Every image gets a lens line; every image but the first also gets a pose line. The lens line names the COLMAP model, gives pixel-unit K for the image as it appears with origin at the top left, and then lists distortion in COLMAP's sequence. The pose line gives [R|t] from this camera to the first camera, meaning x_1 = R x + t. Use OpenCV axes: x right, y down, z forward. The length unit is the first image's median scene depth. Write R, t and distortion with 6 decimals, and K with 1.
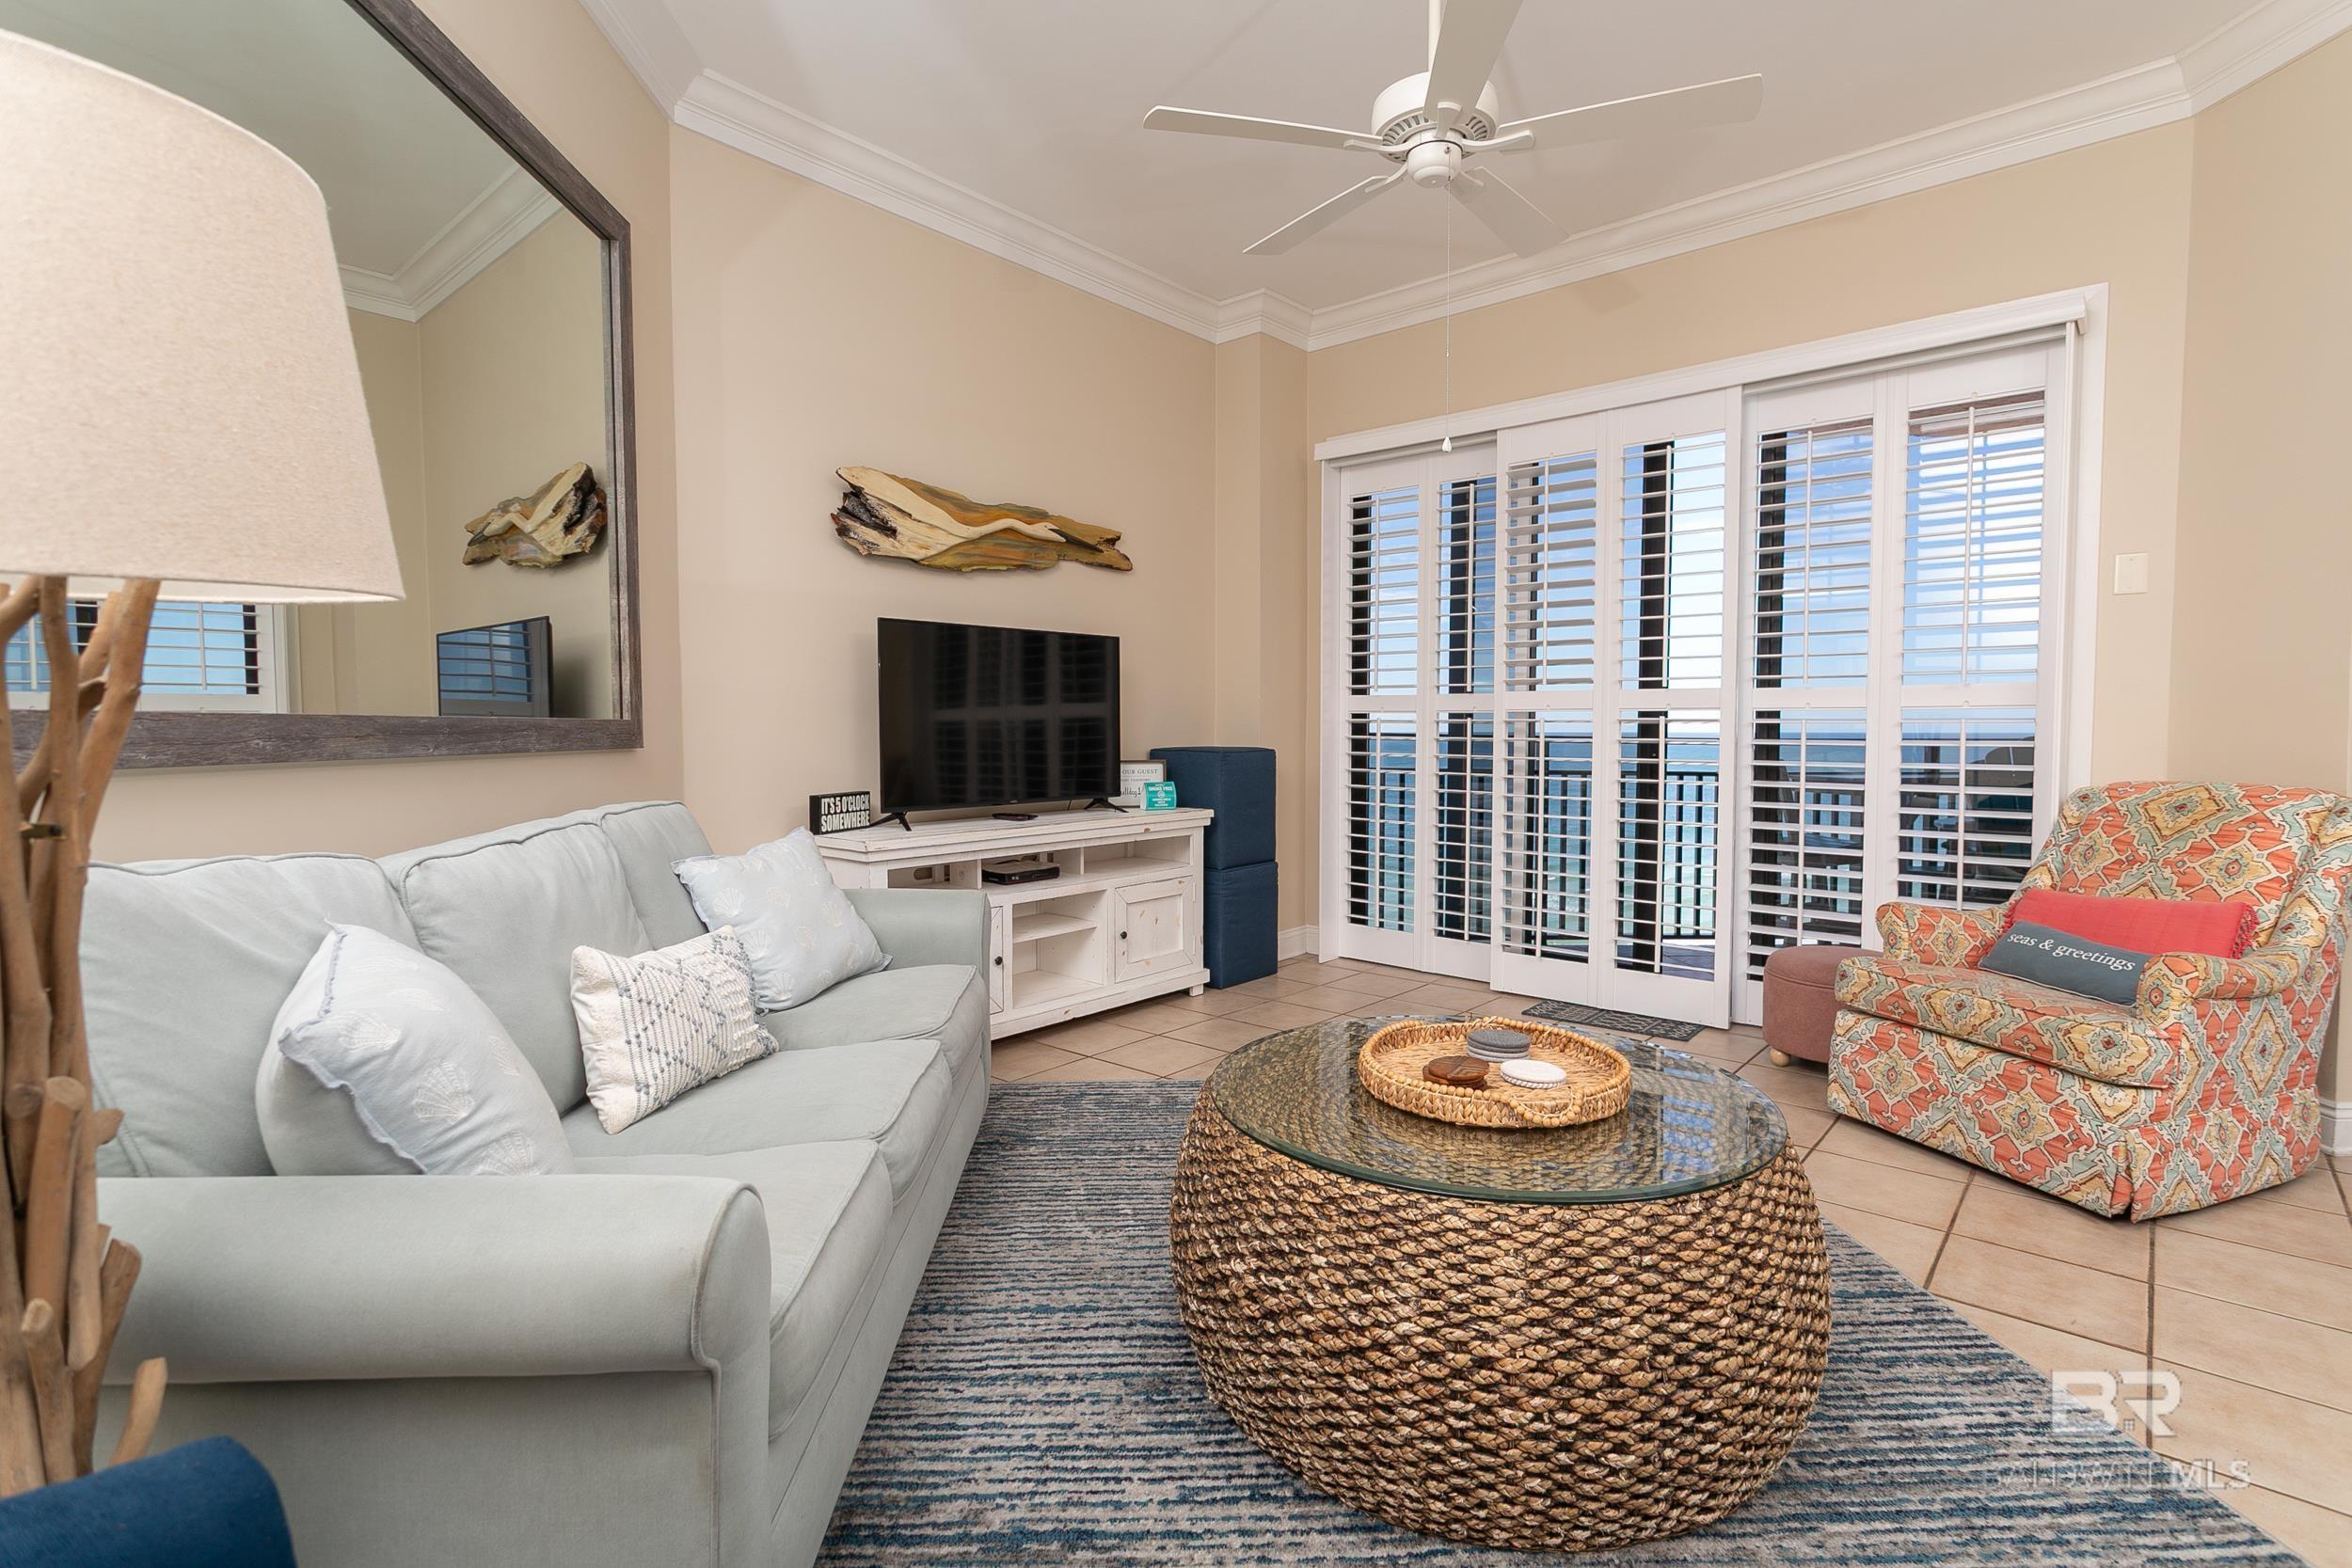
lens RADIAL K [[1165.2, 0, 1198.6], [0, 1165.2, 772.2], [0, 0, 1]] dist [-0.010148, 0.005682]
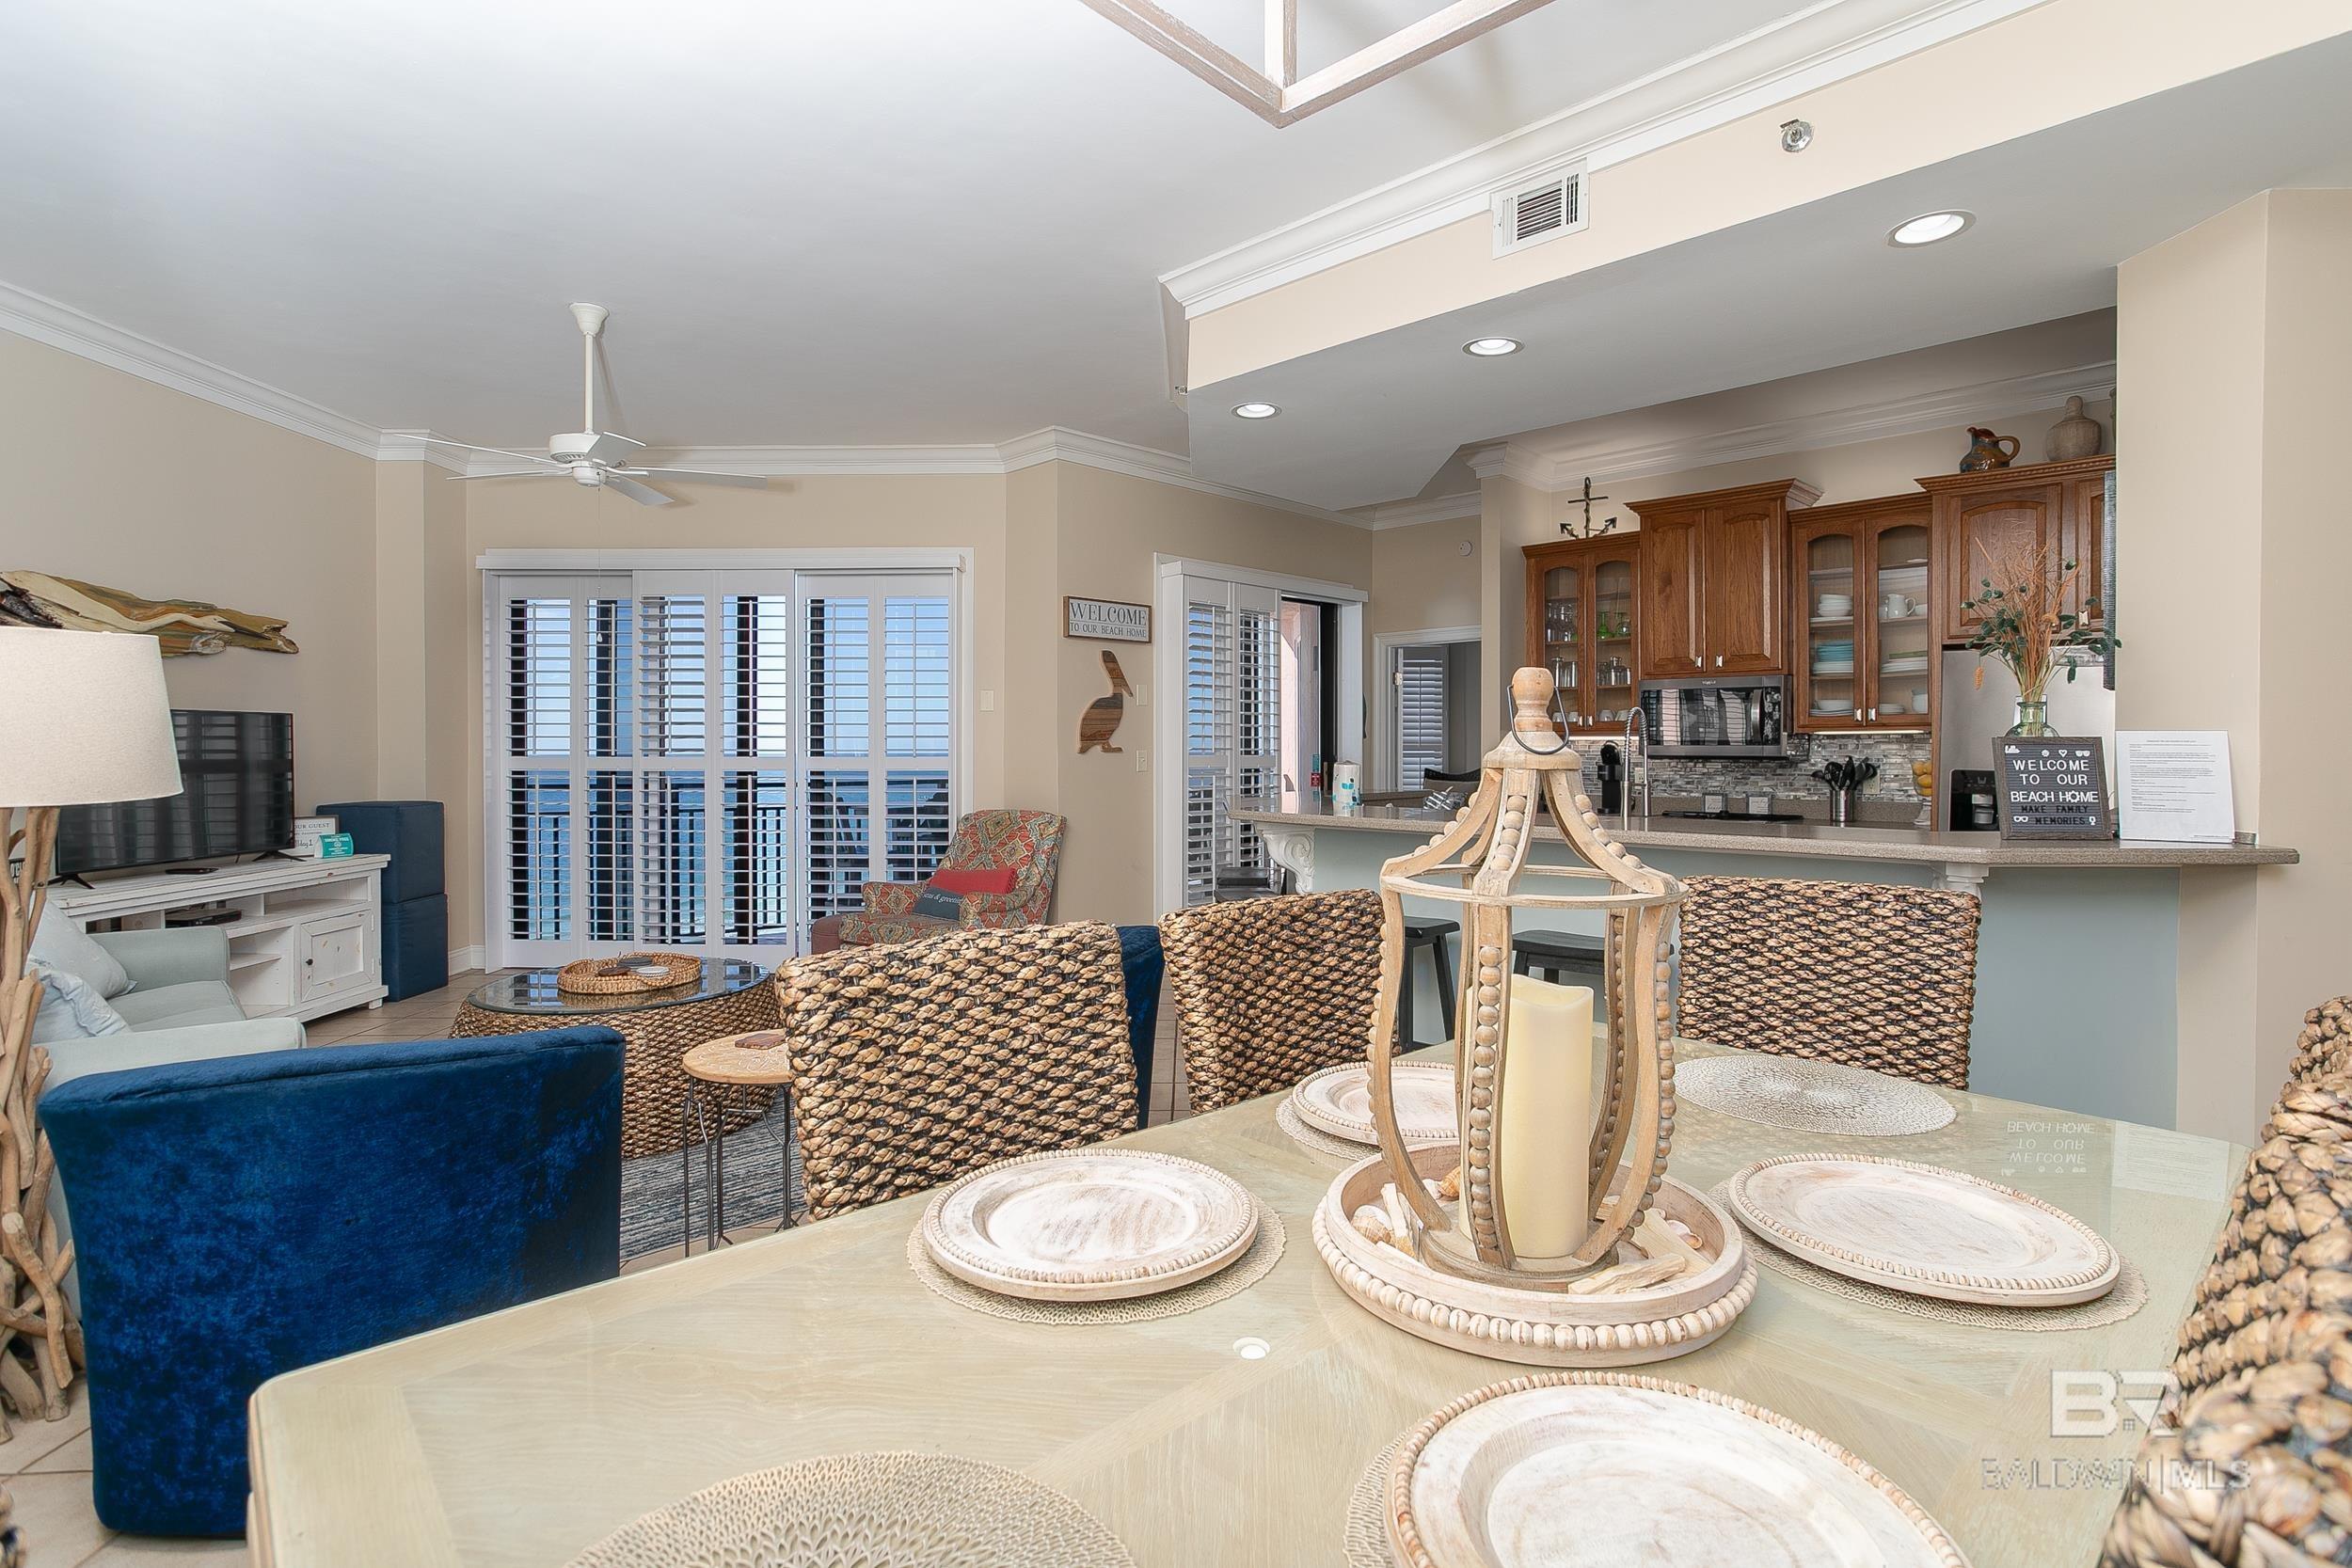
lens RADIAL K [[1111.2, 0, 1165.8], [0, 1111.2, 758.7], [0, 0, 1]] dist [-0.022805, 0.023396]
pose [[0.769196, -0.006826, 0.638976, -0.103199], [0.029037, 0.999283, -0.024281, -0.016965], [-0.638353, 0.037231, 0.768843, -0.429484]]
